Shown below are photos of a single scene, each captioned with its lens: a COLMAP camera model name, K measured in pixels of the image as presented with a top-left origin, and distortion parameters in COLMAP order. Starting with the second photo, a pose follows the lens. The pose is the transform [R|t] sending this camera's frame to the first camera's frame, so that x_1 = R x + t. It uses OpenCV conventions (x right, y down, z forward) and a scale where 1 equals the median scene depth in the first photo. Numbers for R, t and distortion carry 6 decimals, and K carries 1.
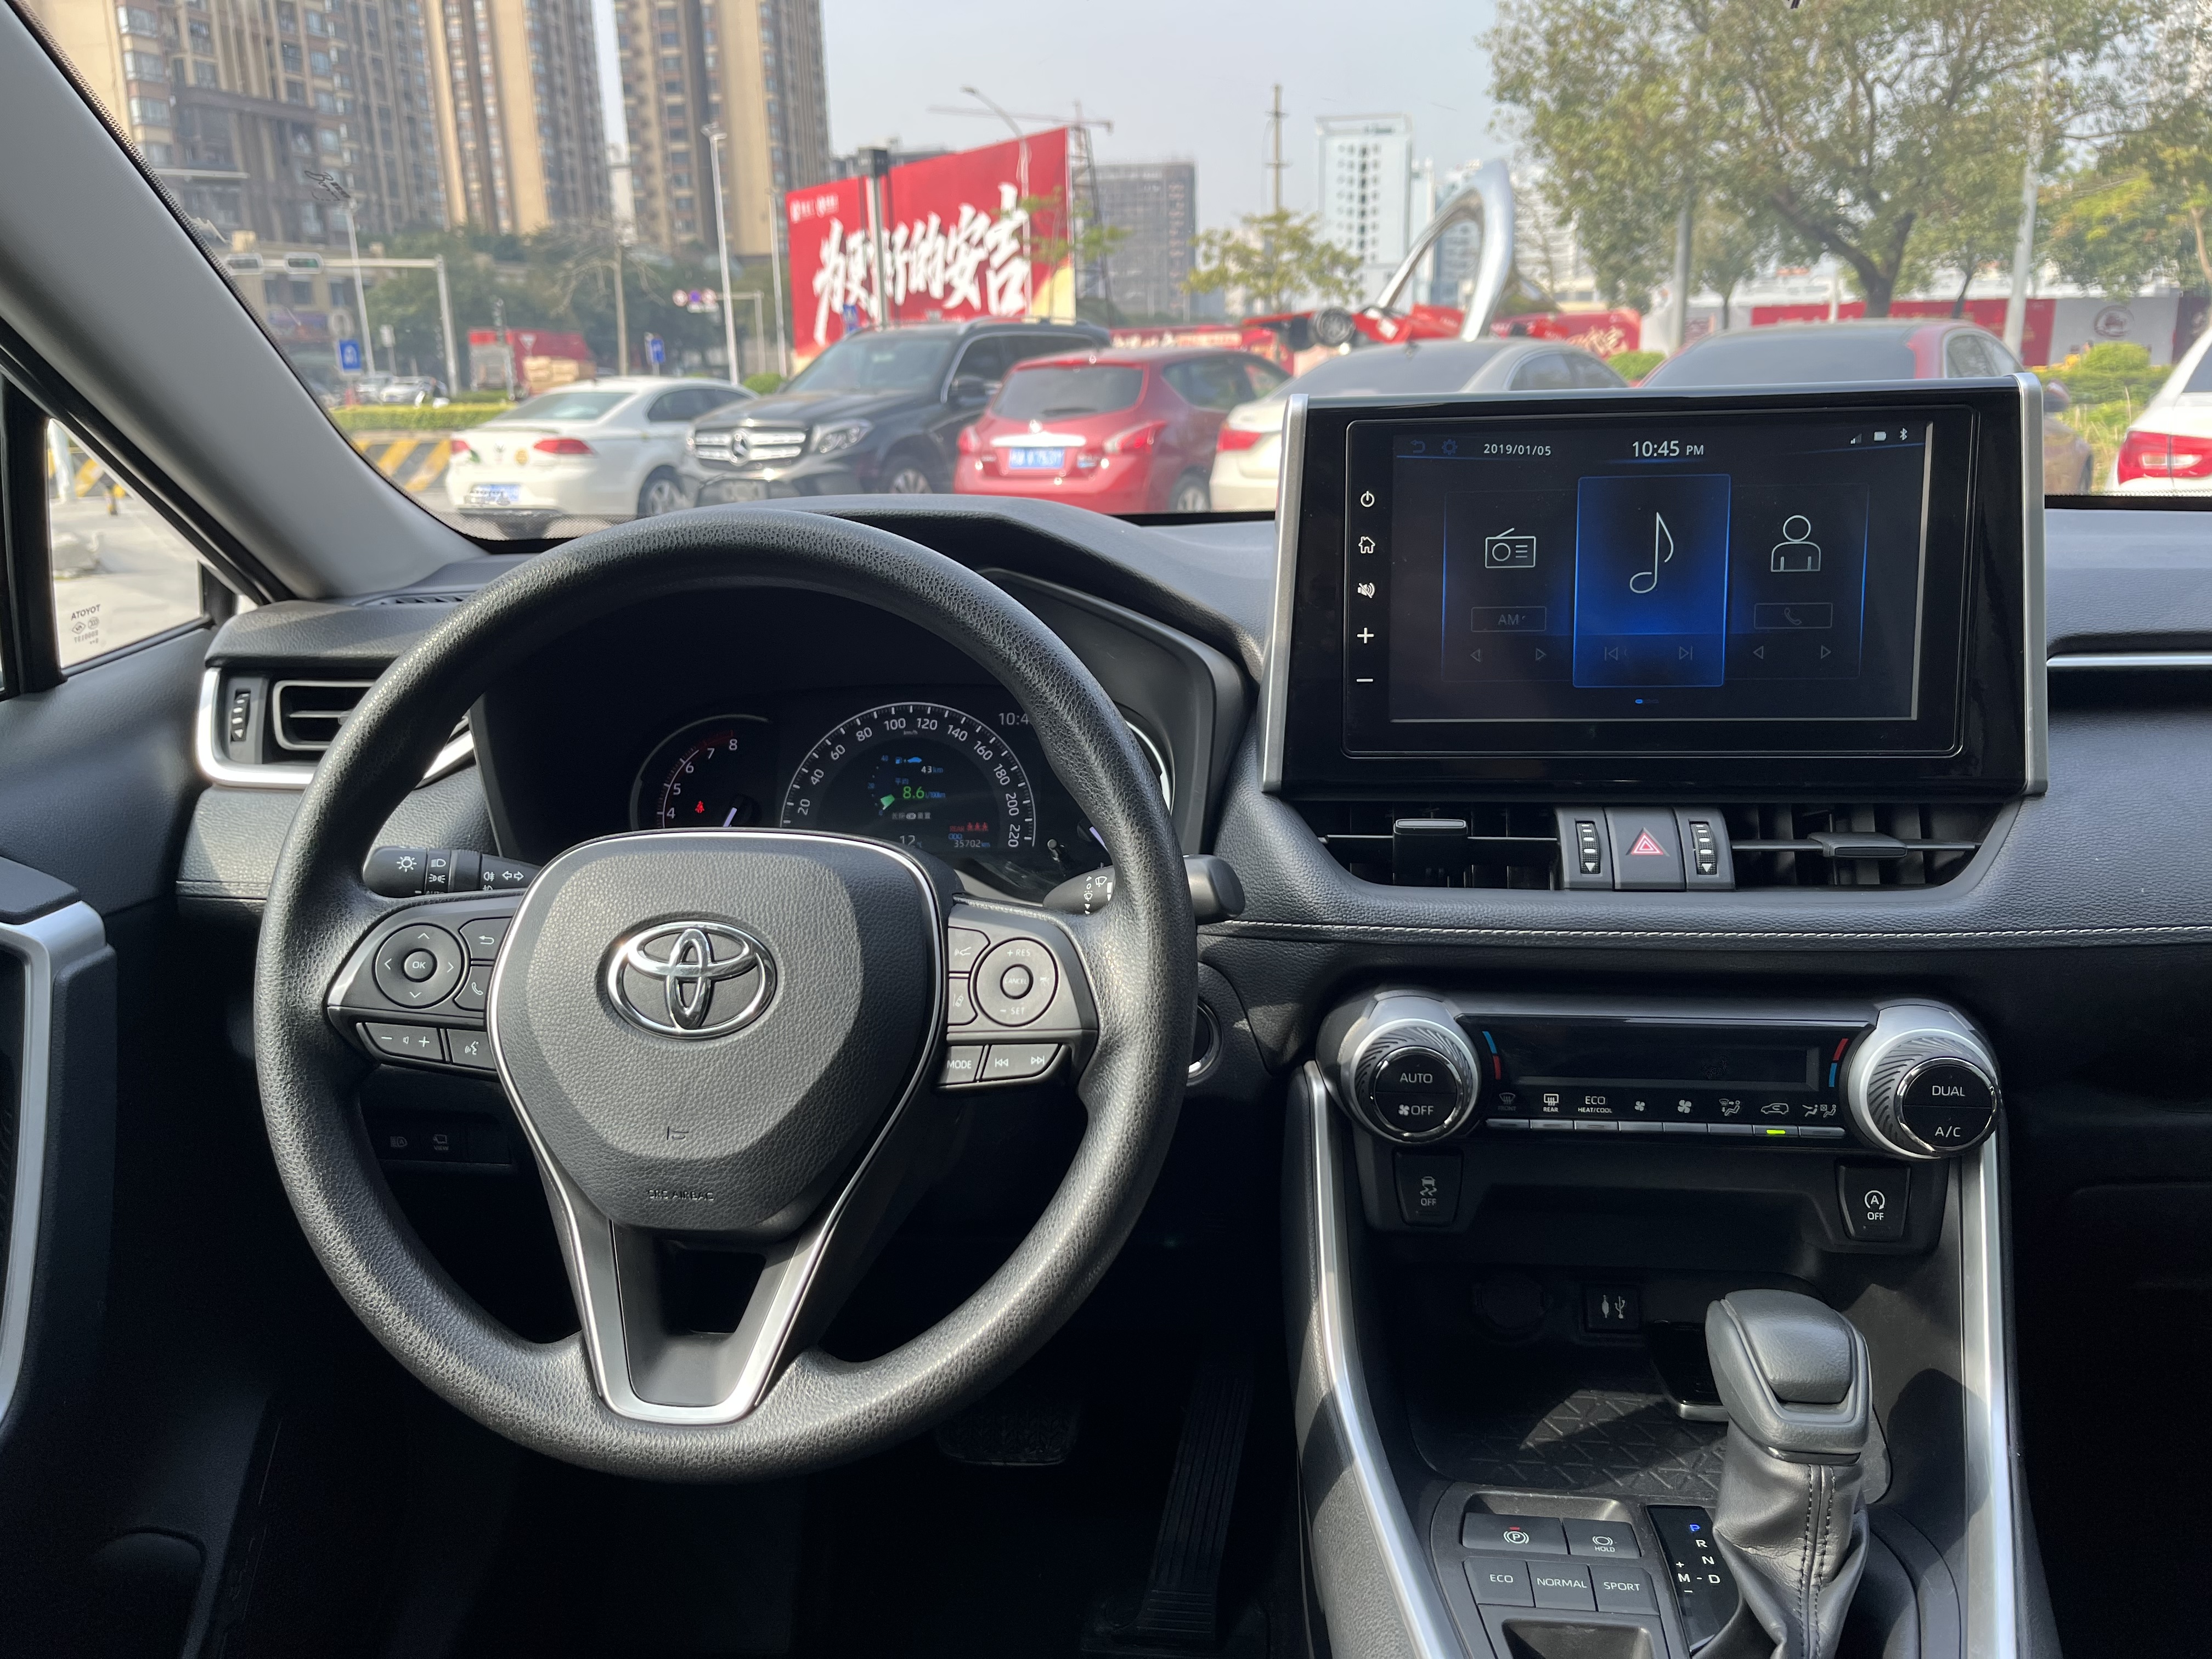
lens RADIAL K [[1685.1, 0, 1101.1], [0, 1685.1, 842.2], [0, 0, 1]] dist [0.051151, -0.080198]
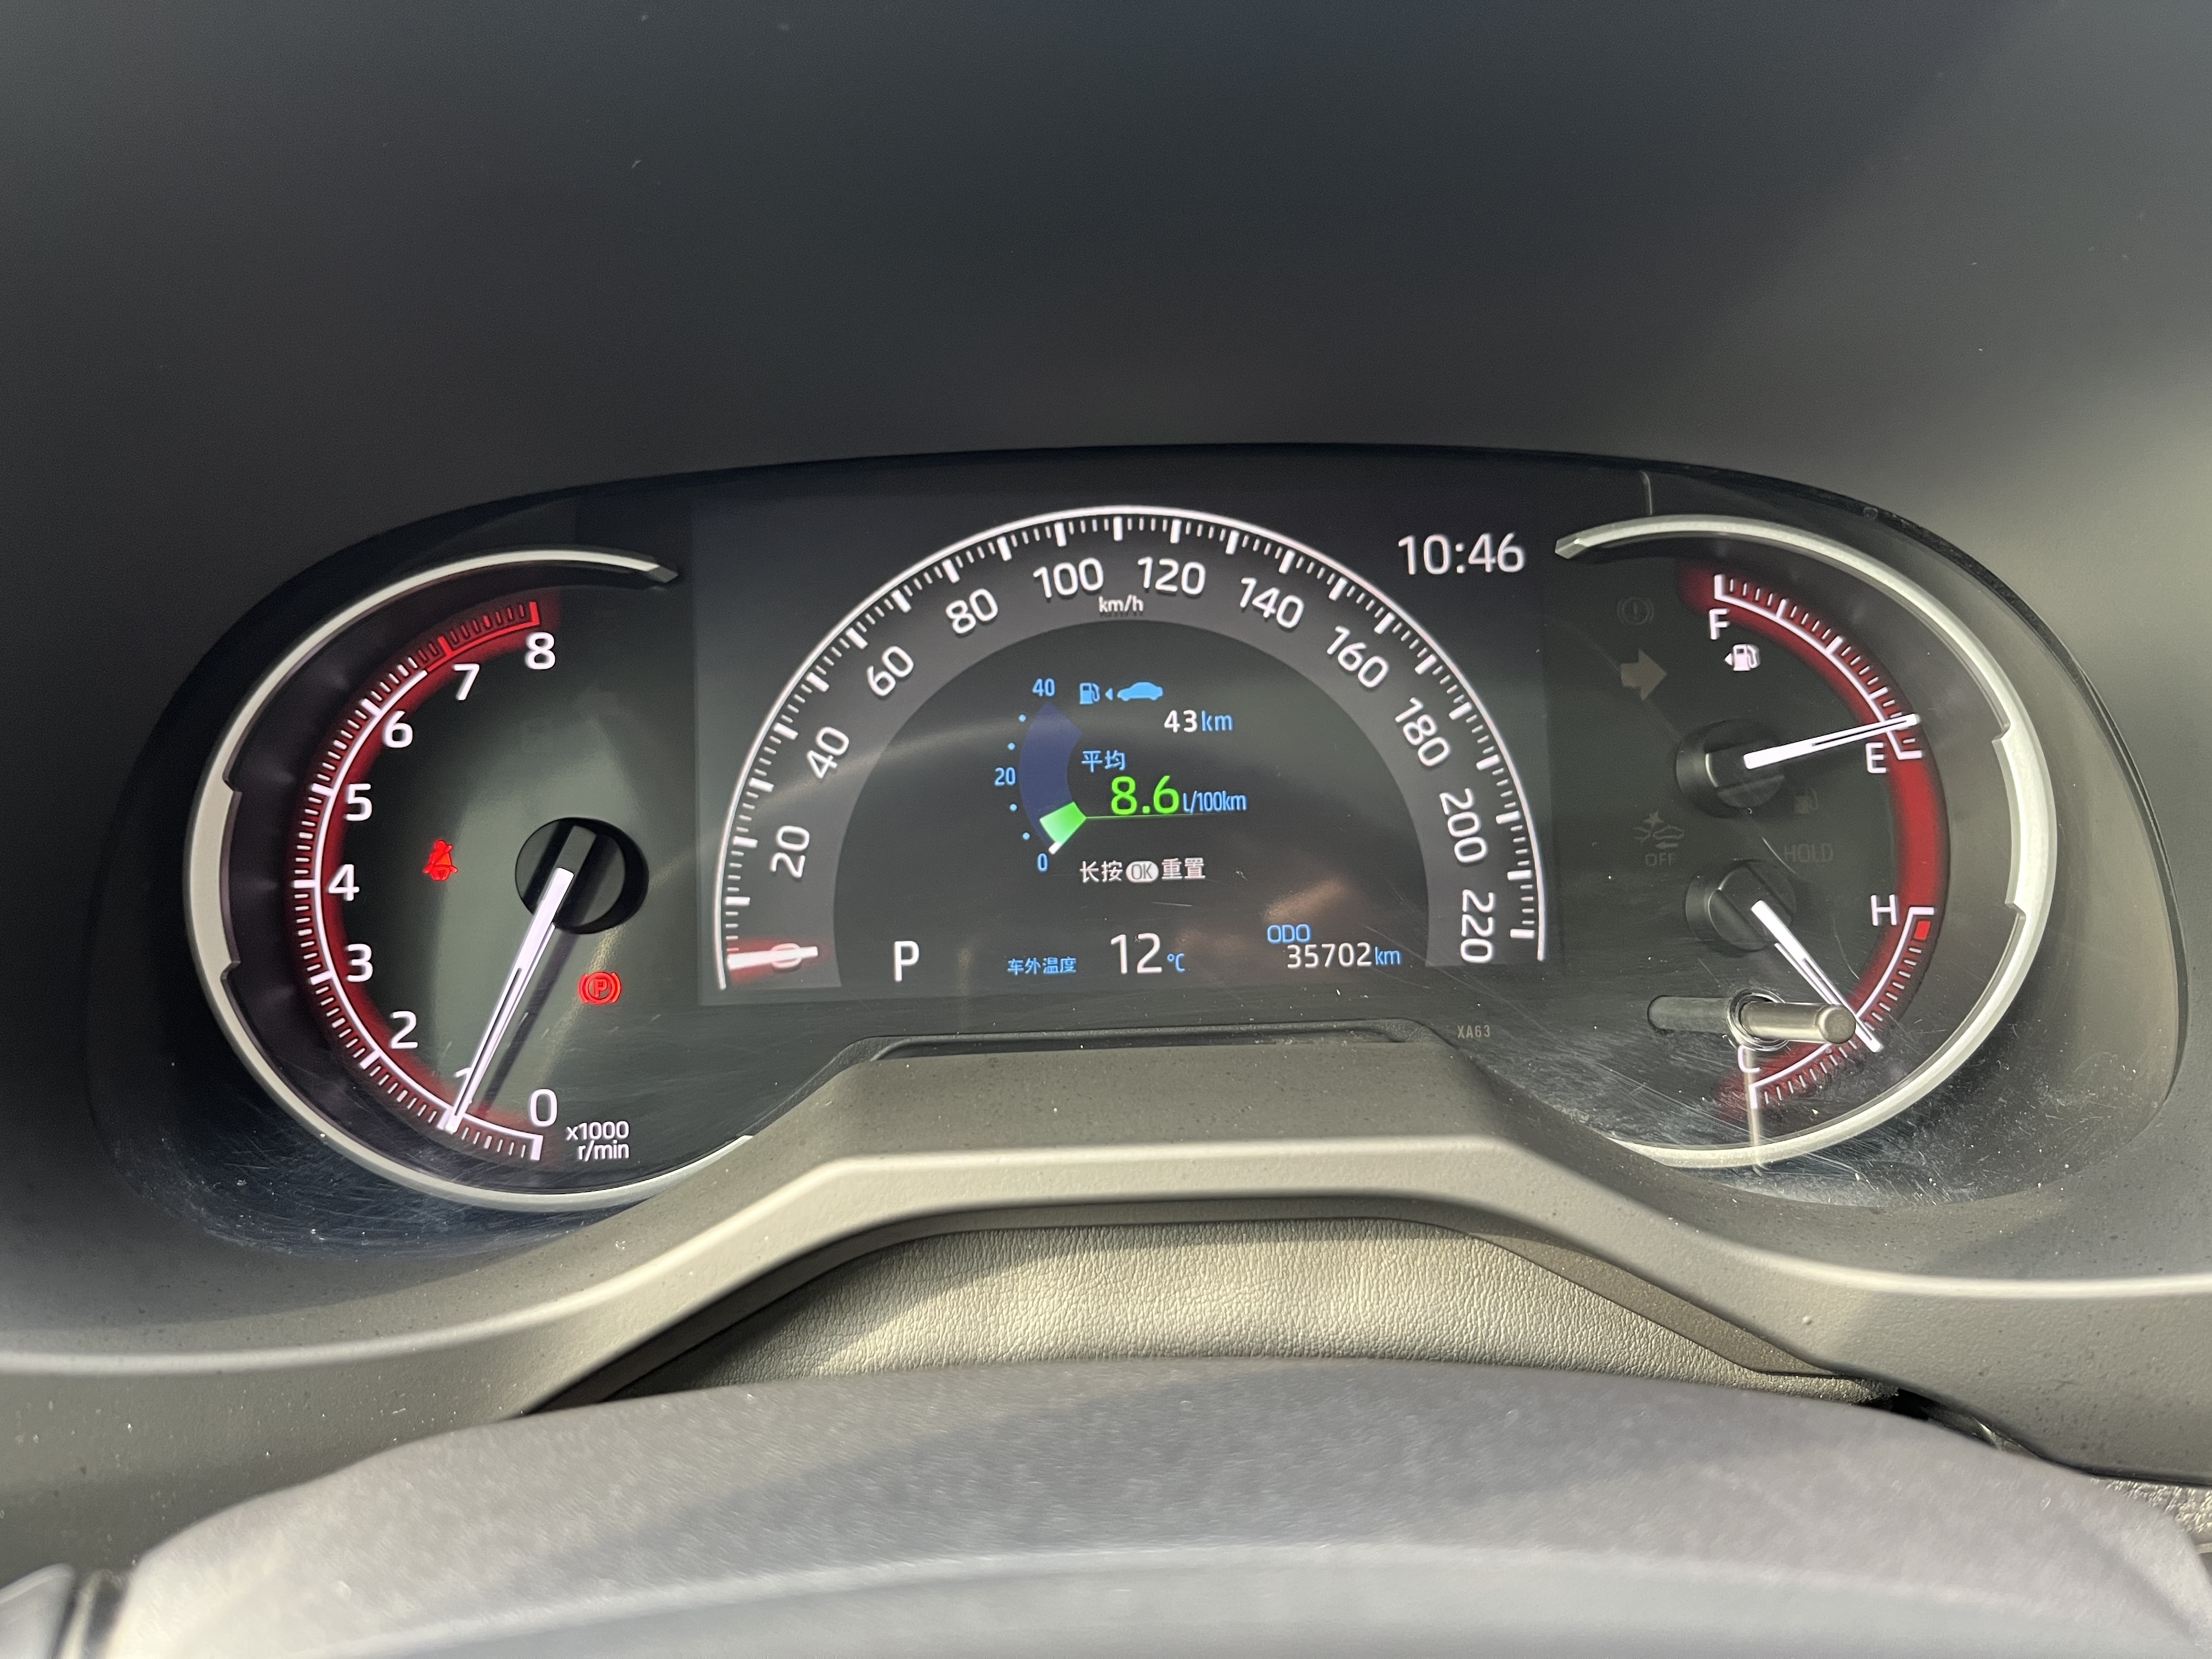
lens RADIAL K [[1685.1, 0, 1096.6], [0, 1685.1, 826.0], [0, 0, 1]] dist [0.051151, -0.080198]
pose [[0.986302, -0.036454, 0.160872, -0.169667], [0.022072, 0.995670, 0.090300, -0.051864], [-0.163467, -0.085512, 0.982836, 0.681124]]
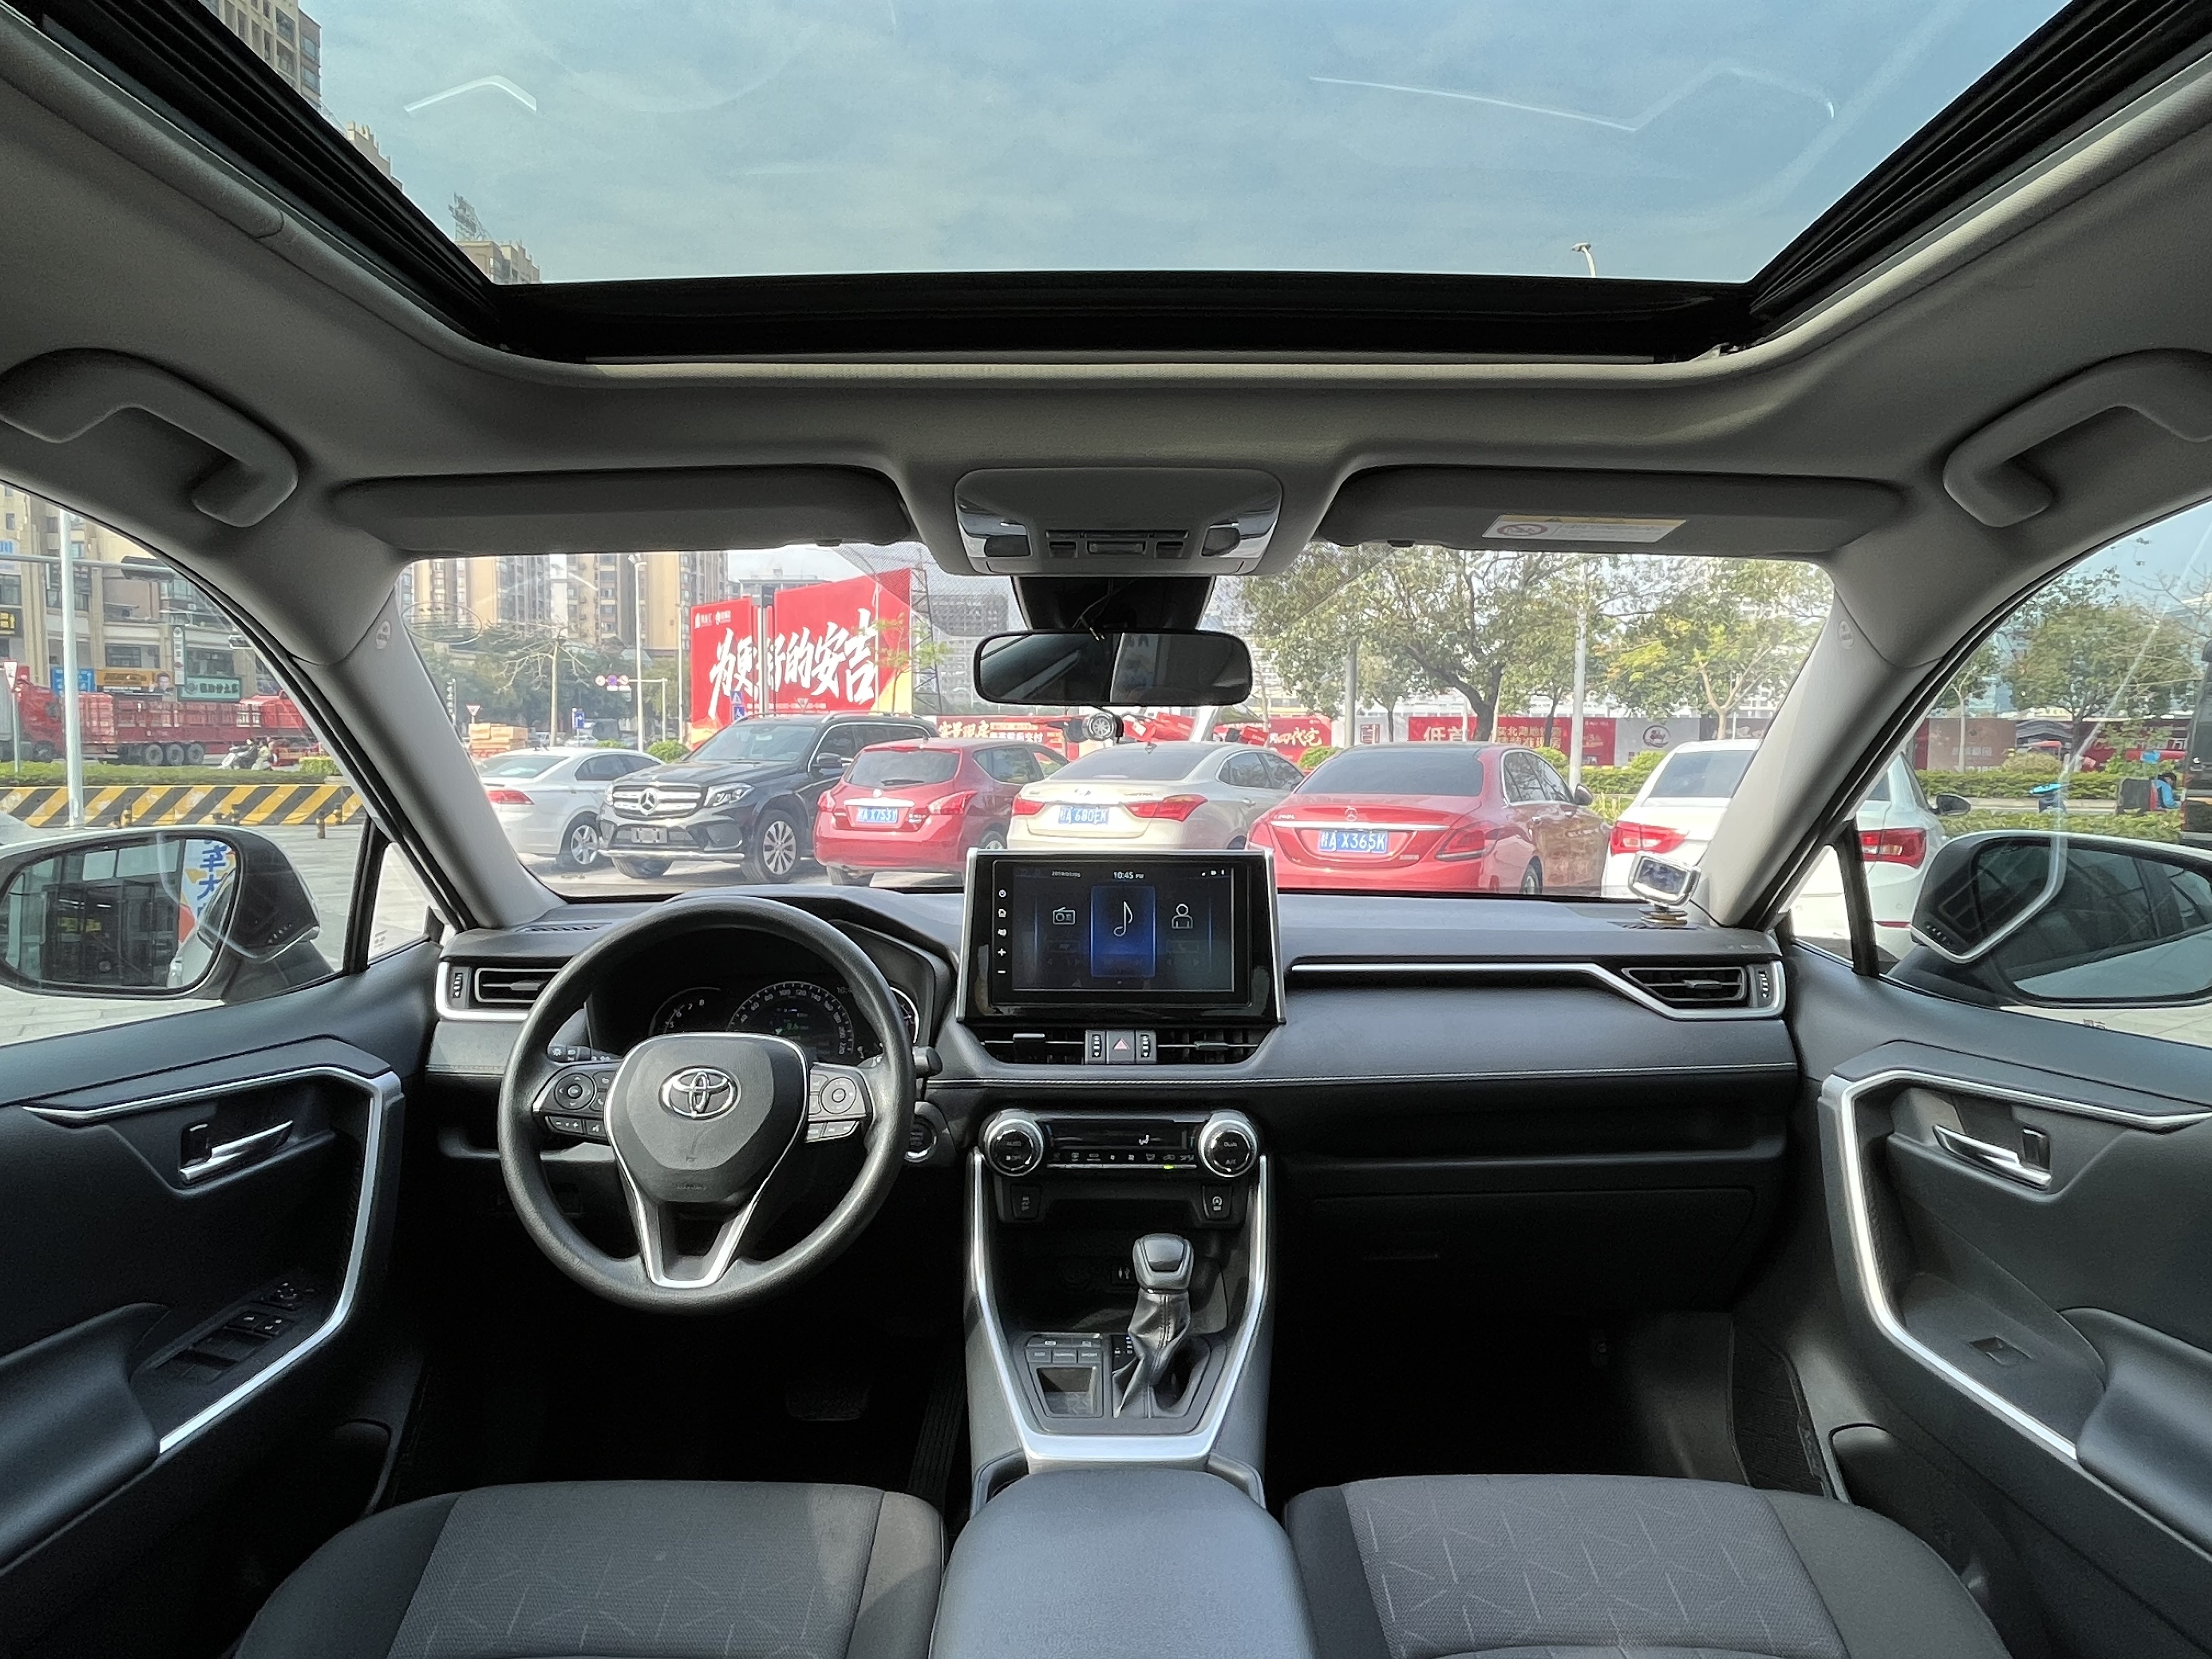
lens RADIAL K [[1354.5, 0, 1093.1], [0, 1354.5, 831.5], [0, 0, 1]] dist [-0.002241, -0.002654]
pose [[0.992650, 0.023107, 0.118795, 0.046895], [0.001959, 0.978405, -0.206687, 0.076628], [-0.121006, 0.205401, 0.971168, -0.656179]]
